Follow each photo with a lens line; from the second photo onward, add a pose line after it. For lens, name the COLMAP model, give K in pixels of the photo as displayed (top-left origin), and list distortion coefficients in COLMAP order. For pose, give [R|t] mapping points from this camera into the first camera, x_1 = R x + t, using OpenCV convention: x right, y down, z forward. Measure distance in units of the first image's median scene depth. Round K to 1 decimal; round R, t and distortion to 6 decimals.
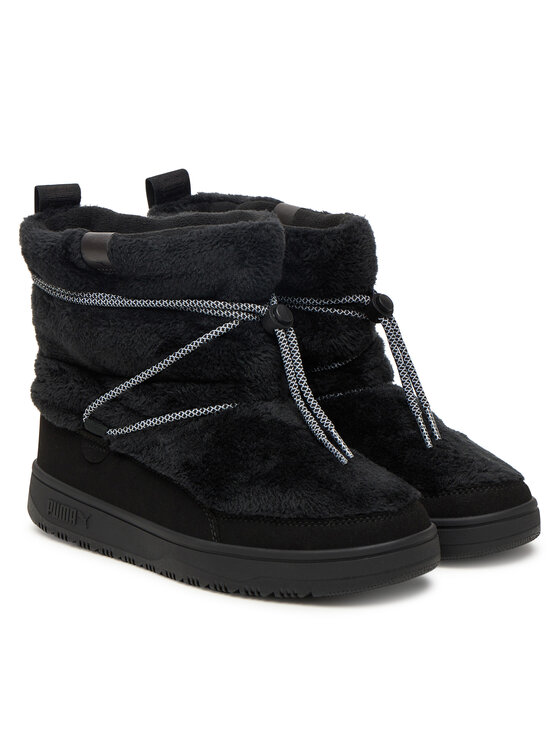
lens RADIAL K [[1407.6, 0, 281.2], [0, 1407.6, 374.3], [0, 0, 1]] dist [0.067598, 0.000000]
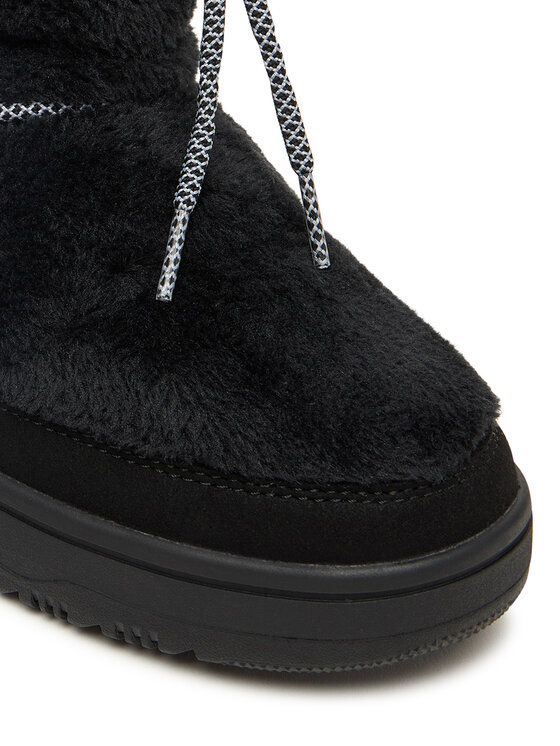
lens RADIAL K [[1618.4, 0, 277.6], [0, 1618.4, 372.7], [0, 0, 1]] dist [-0.055955, 0.000000]
pose [[0.993723, 0.099448, 0.051239, 0.013169], [-0.109841, 0.954205, 0.278260, -0.043761], [-0.021220, -0.282141, 0.959138, 0.575158]]
